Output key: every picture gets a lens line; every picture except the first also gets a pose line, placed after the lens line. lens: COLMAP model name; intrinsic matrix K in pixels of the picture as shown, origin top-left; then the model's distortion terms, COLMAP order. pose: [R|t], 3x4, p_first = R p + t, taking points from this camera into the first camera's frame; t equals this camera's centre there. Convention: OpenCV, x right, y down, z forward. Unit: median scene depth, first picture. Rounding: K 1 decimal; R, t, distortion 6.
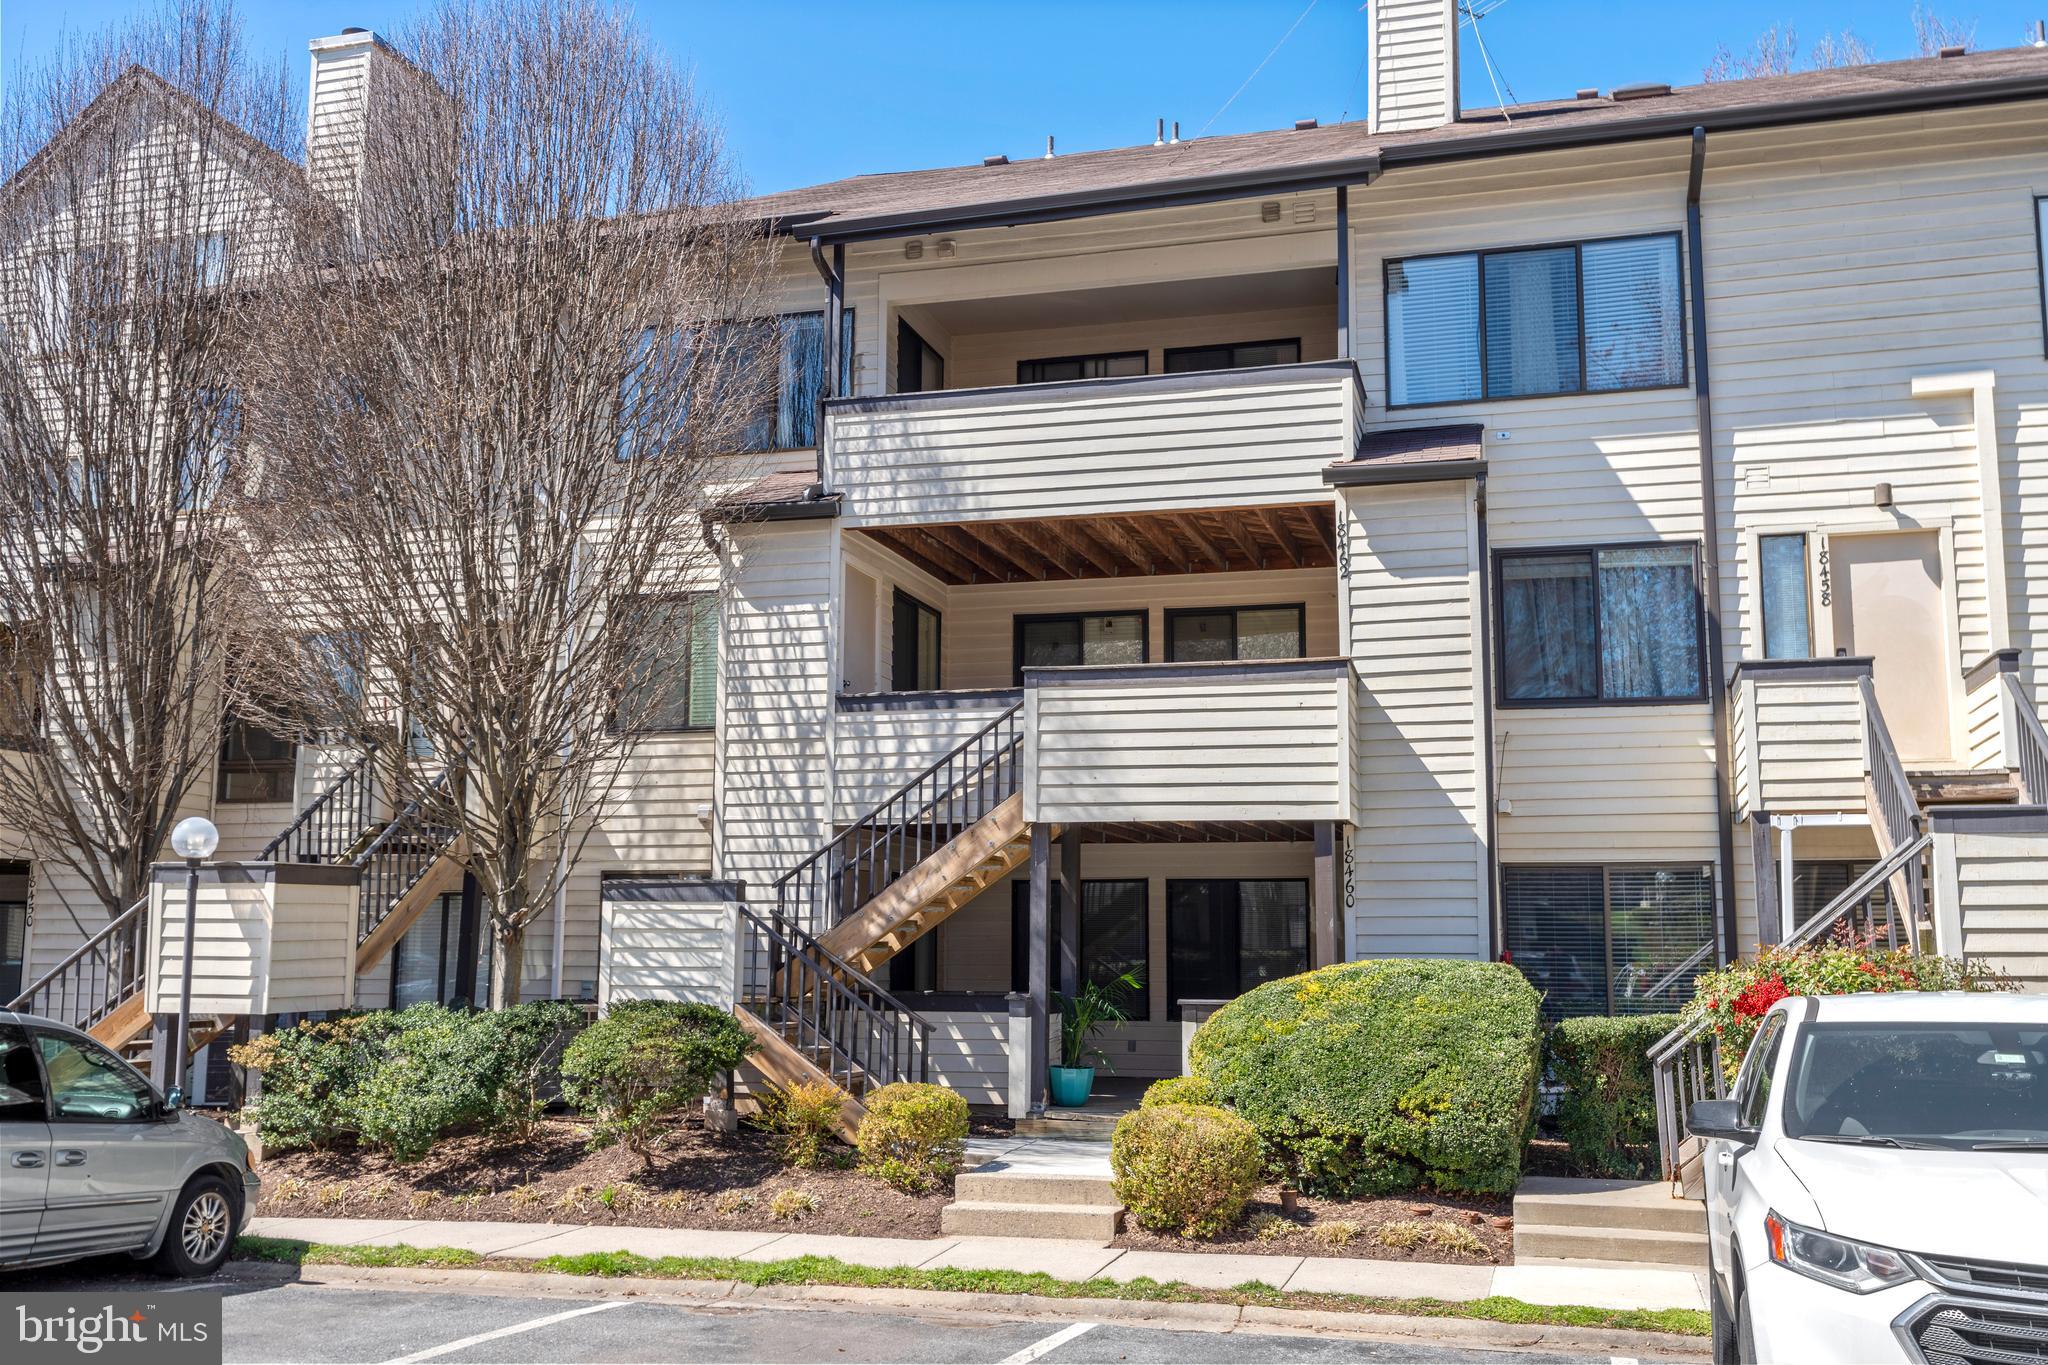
lens RADIAL K [[1933.2, 0, 1023.6], [0, 1933.2, 678.6], [0, 0, 1]] dist [0.006255, 0.000000]
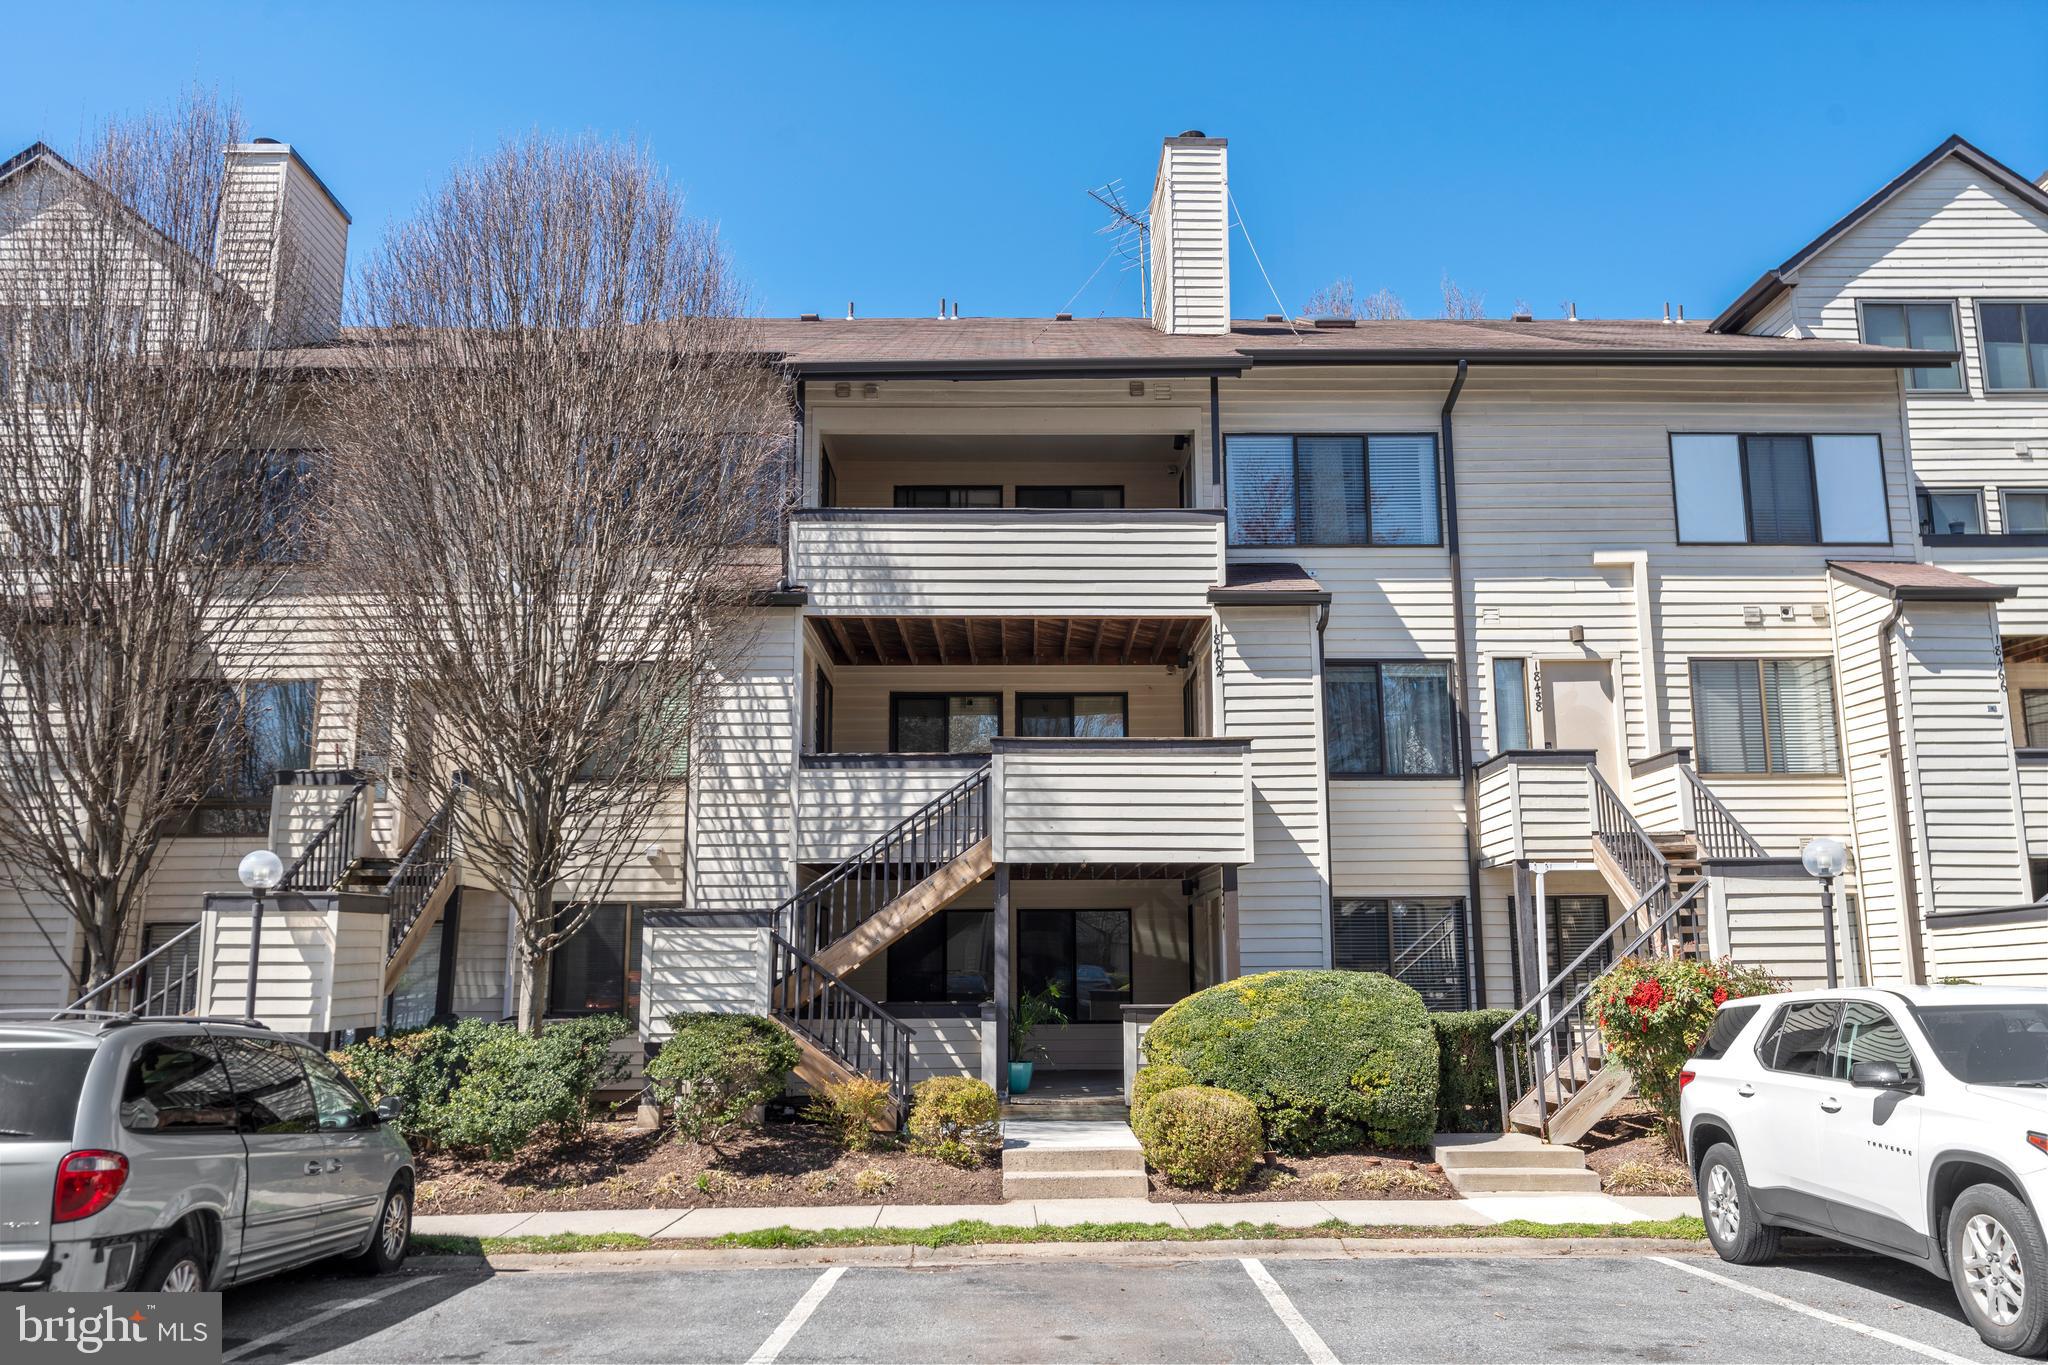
lens RADIAL K [[1580.3, 0, 1024.1], [0, 1580.3, 686.6], [0, 0, 1]] dist [0.005386, -0.007878]
pose [[0.956564, 0.041751, 0.288516, -0.271724], [-0.030951, 0.998642, -0.041897, 0.003701], [-0.289873, 0.031147, 0.956558, 0.023722]]
